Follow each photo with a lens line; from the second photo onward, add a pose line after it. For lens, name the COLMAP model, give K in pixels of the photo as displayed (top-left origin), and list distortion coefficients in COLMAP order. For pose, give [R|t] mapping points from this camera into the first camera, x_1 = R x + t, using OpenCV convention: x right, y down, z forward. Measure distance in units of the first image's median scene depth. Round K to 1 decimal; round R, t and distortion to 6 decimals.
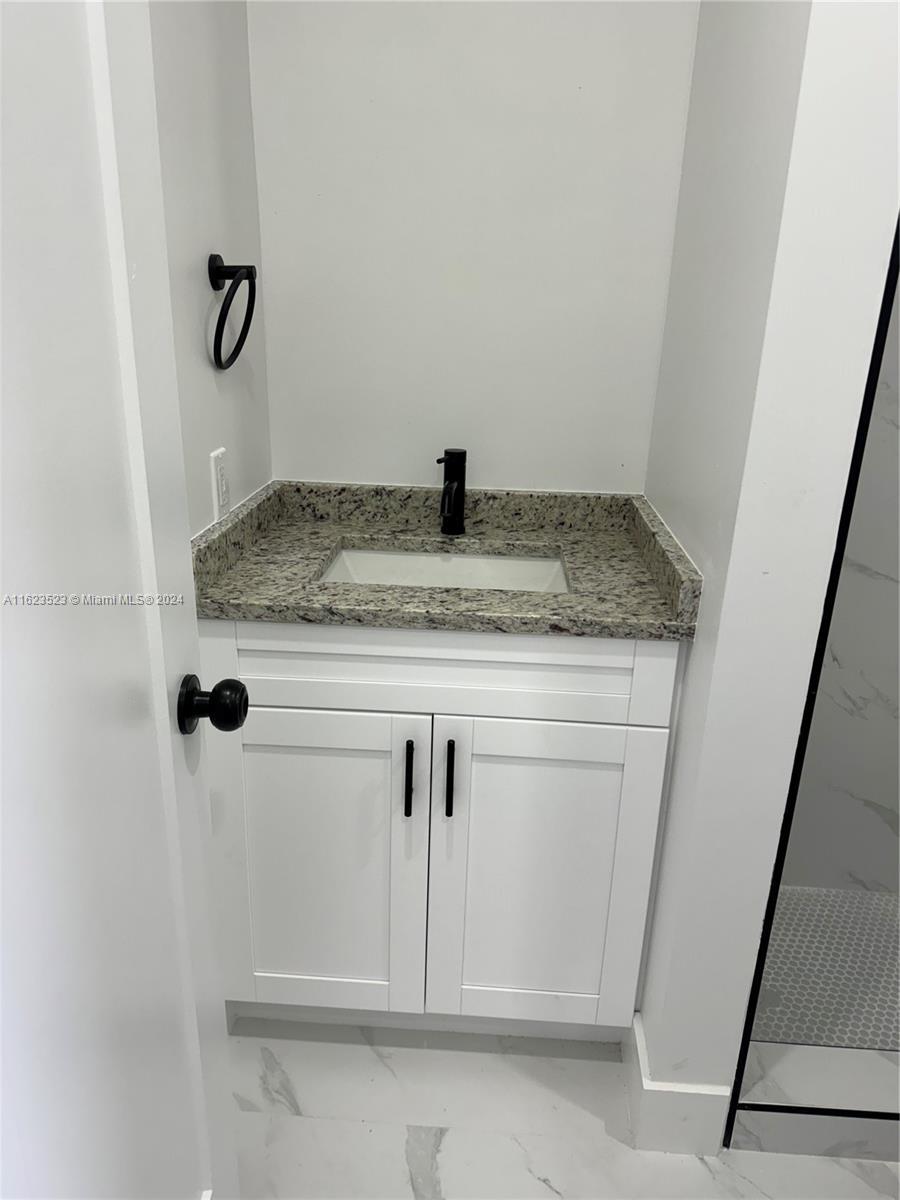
lens RADIAL K [[848.0, 0, 447.7], [0, 848.0, 600.8], [0, 0, 1]] dist [0.011889, -0.003521]
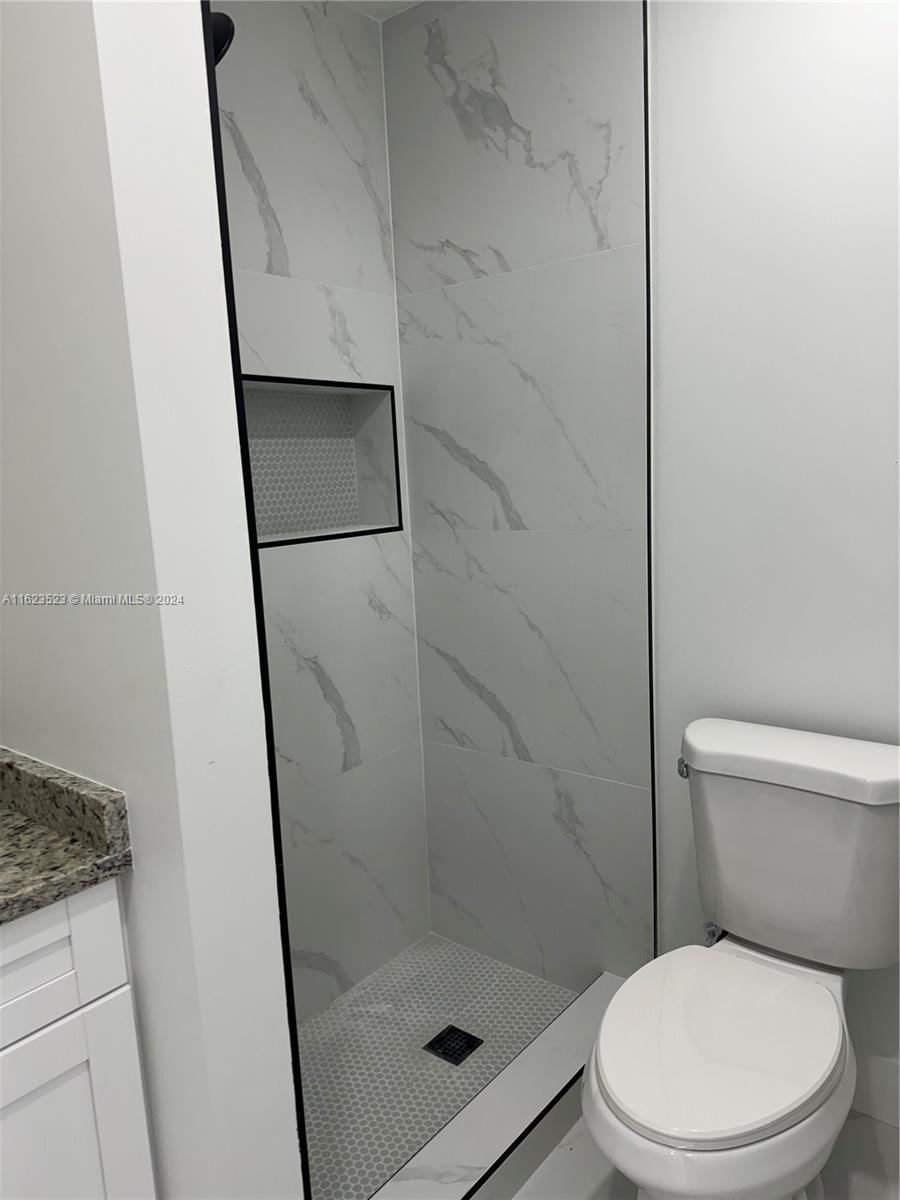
lens RADIAL K [[848.0, 0, 451.4], [0, 848.0, 602.1], [0, 0, 1]] dist [0.011889, -0.003521]
pose [[0.560980, -0.171294, 0.809913, -0.173081], [0.321580, 0.946614, -0.022535, -0.082527], [-0.762816, 0.273094, 0.586116, 0.185660]]
